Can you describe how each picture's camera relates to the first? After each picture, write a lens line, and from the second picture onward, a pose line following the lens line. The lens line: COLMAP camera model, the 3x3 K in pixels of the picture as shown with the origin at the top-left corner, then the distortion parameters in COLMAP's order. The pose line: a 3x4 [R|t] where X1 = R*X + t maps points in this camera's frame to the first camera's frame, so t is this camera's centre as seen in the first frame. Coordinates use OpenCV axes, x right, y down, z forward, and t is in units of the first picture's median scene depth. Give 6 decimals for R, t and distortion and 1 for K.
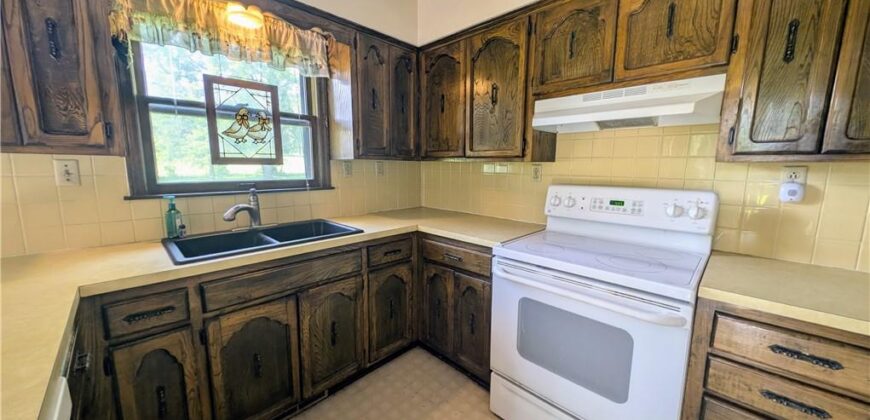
lens RADIAL K [[309.0, 0, 435.0], [0, 309.0, 210.0], [0, 0, 1]] dist [-0.000326, -0.000018]
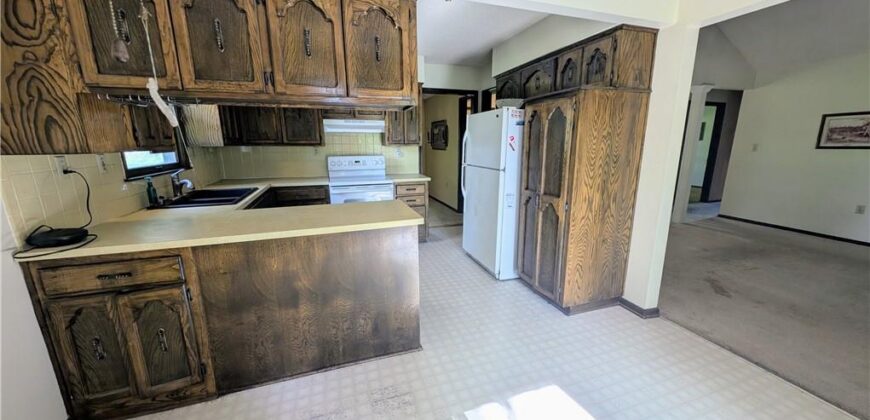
lens RADIAL K [[309.0, 0, 435.0], [0, 309.0, 210.0], [0, 0, 1]] dist [-0.000326, -0.000018]
pose [[0.448884, -0.200658, 0.870769, -1.519525], [0.128775, 0.978816, 0.159172, 0.046333], [-0.884262, 0.040684, 0.465215, -0.808855]]
